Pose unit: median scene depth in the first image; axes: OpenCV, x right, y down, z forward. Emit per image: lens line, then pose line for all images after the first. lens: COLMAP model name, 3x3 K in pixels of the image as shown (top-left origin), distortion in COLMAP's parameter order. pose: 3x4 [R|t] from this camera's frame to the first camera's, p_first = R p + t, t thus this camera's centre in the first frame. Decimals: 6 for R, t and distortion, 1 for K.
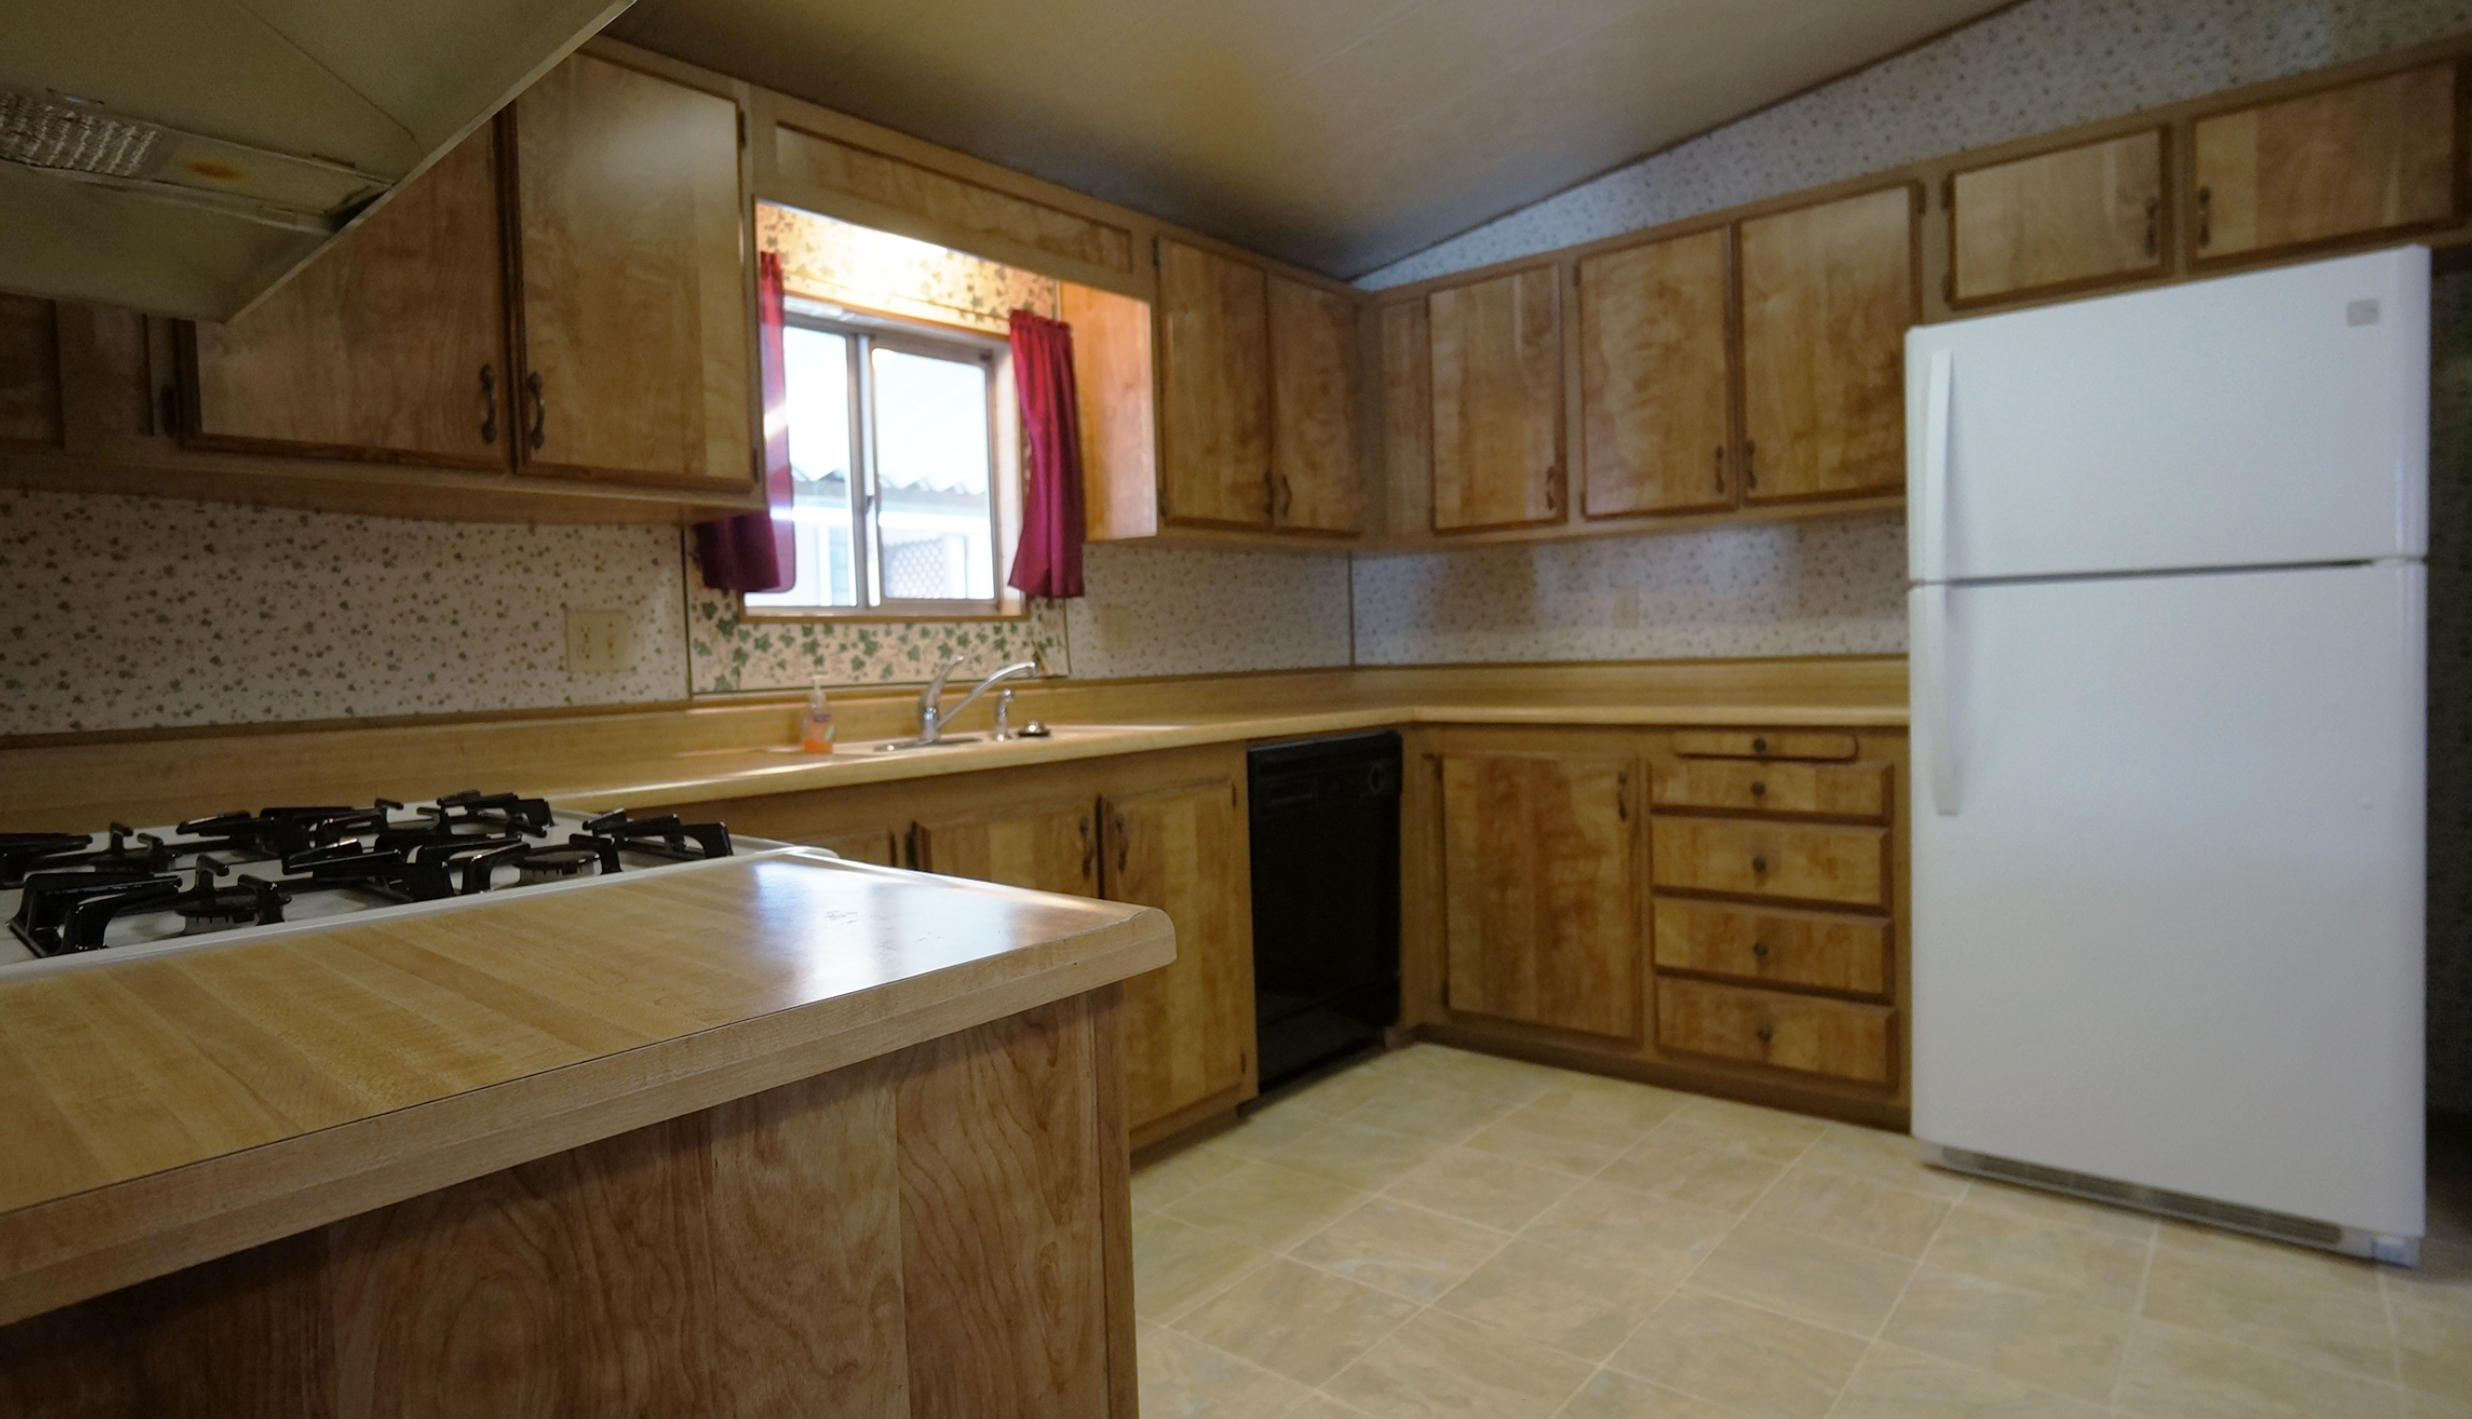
lens RADIAL K [[1270.3, 0, 1237.4], [0, 1270.3, 694.7], [0, 0, 1]] dist [-0.004254, 0.000571]
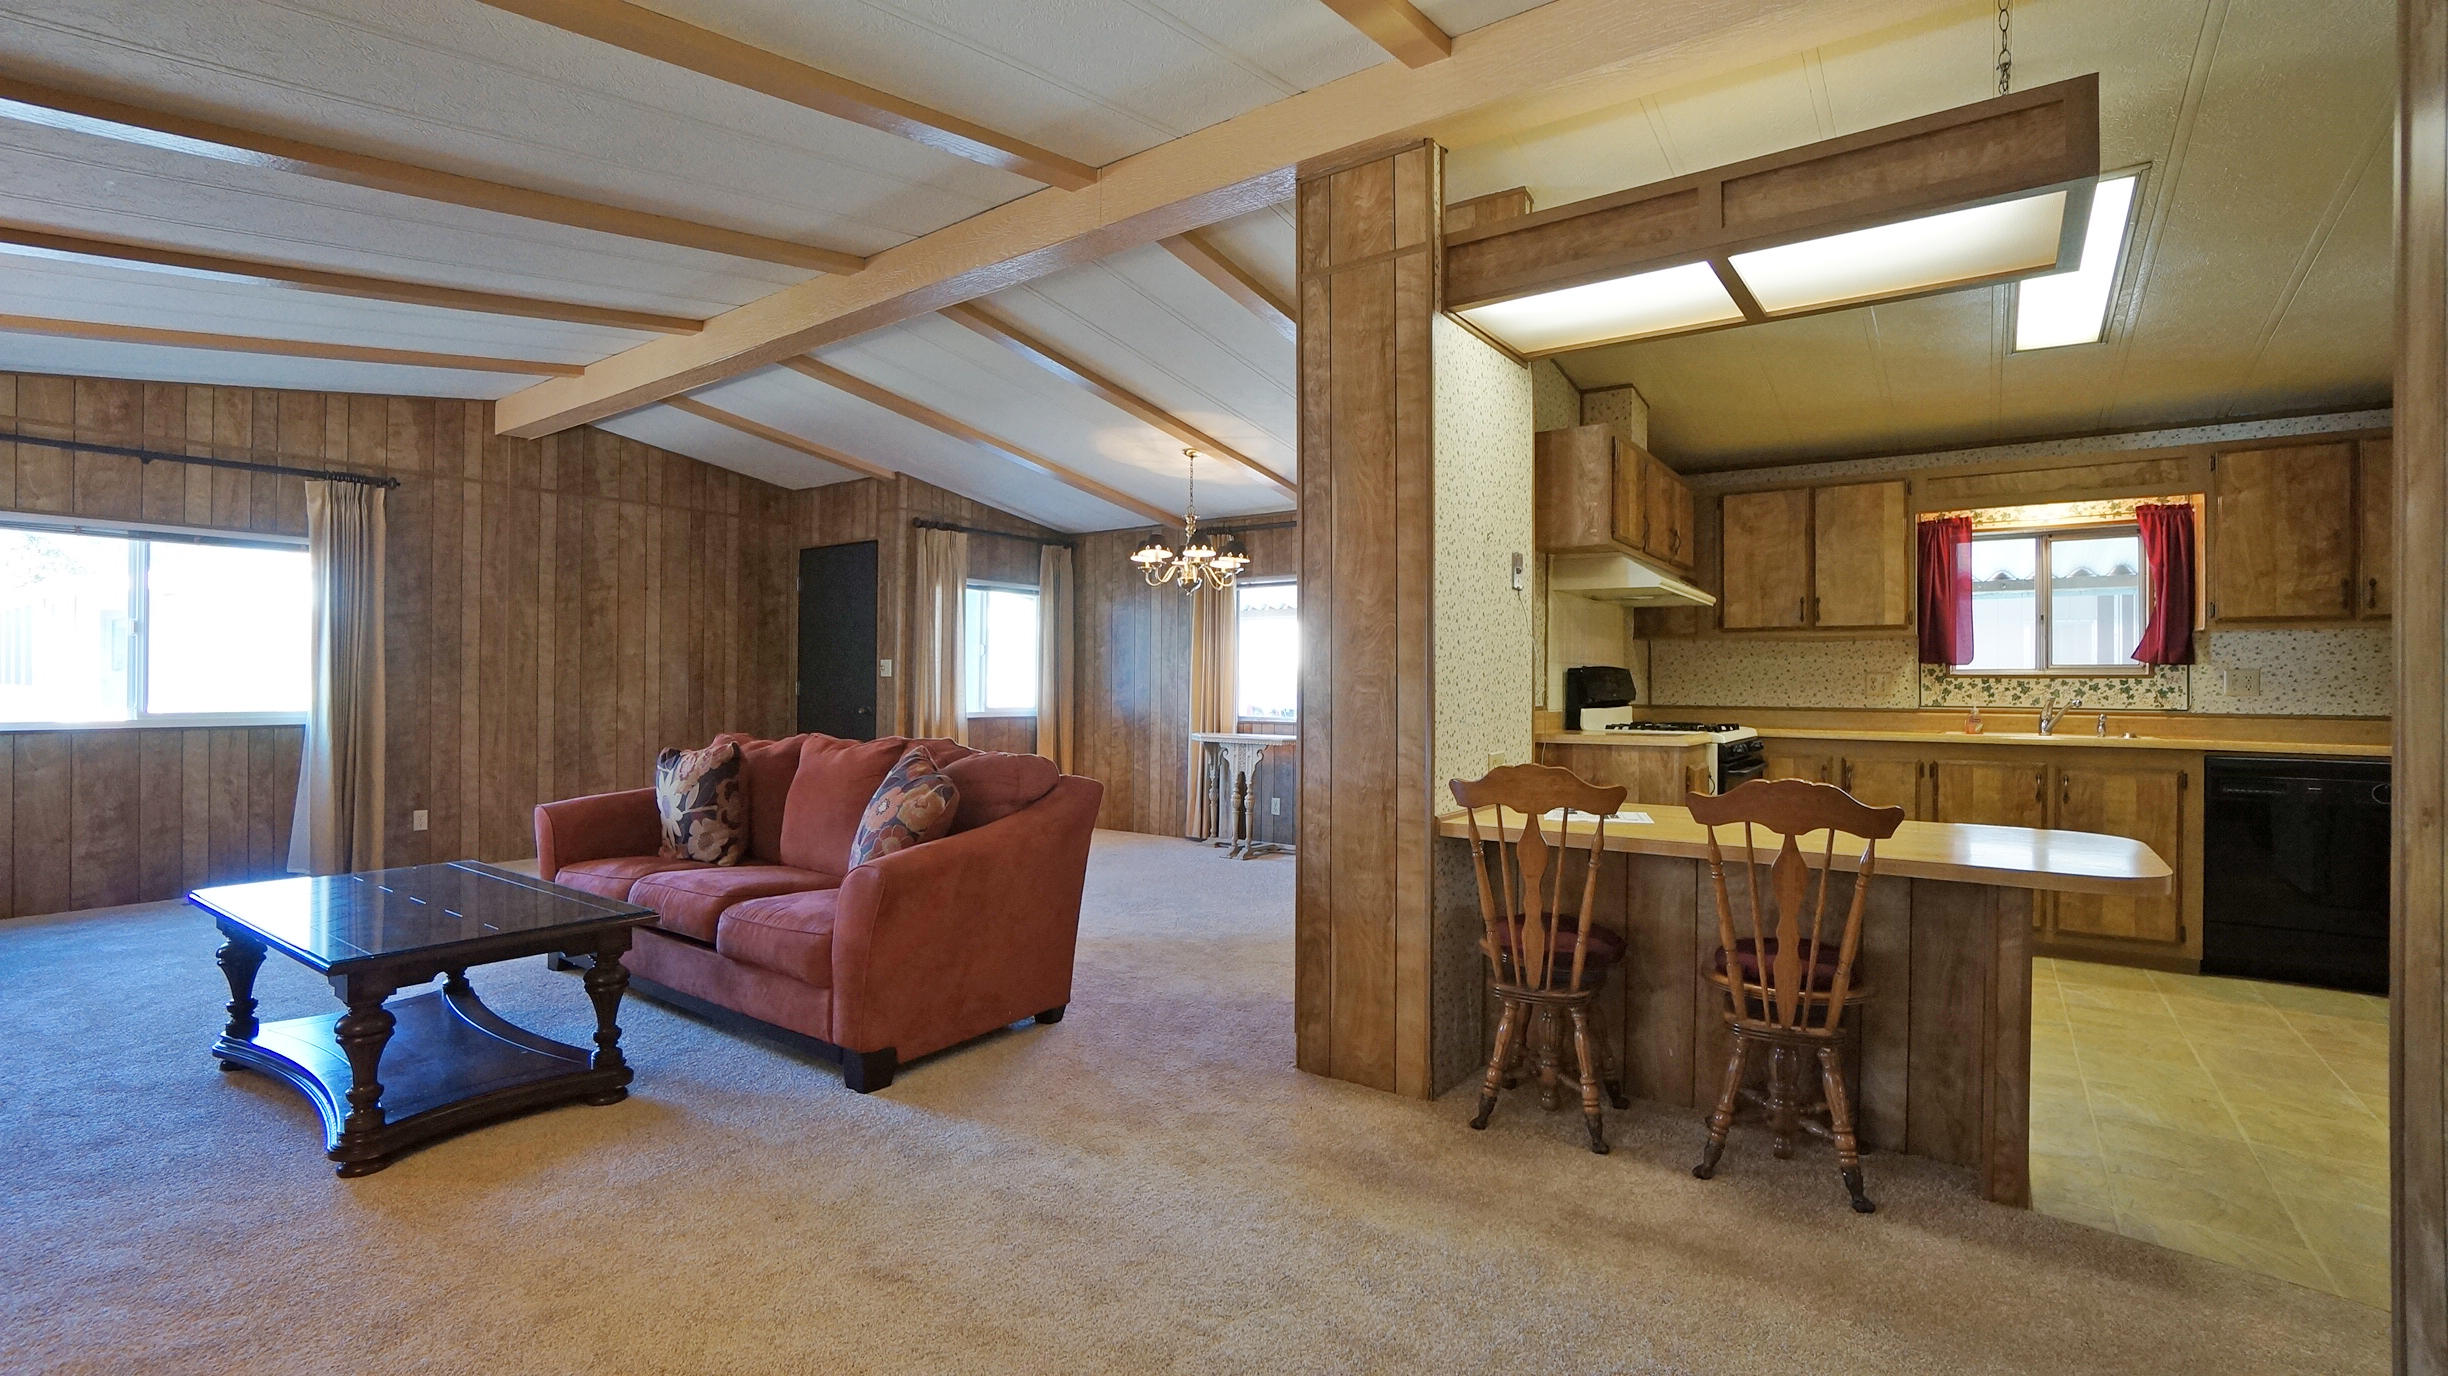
lens RADIAL K [[1084.0, 0, 1224.0], [0, 1084.0, 688.0], [0, 0, 1]] dist [-0.001854, -0.000223]
pose [[0.089767, 0.034652, -0.995360, 1.424401], [-0.047262, 0.998417, 0.030496, -0.033904], [0.994841, 0.044305, 0.091263, -0.487230]]
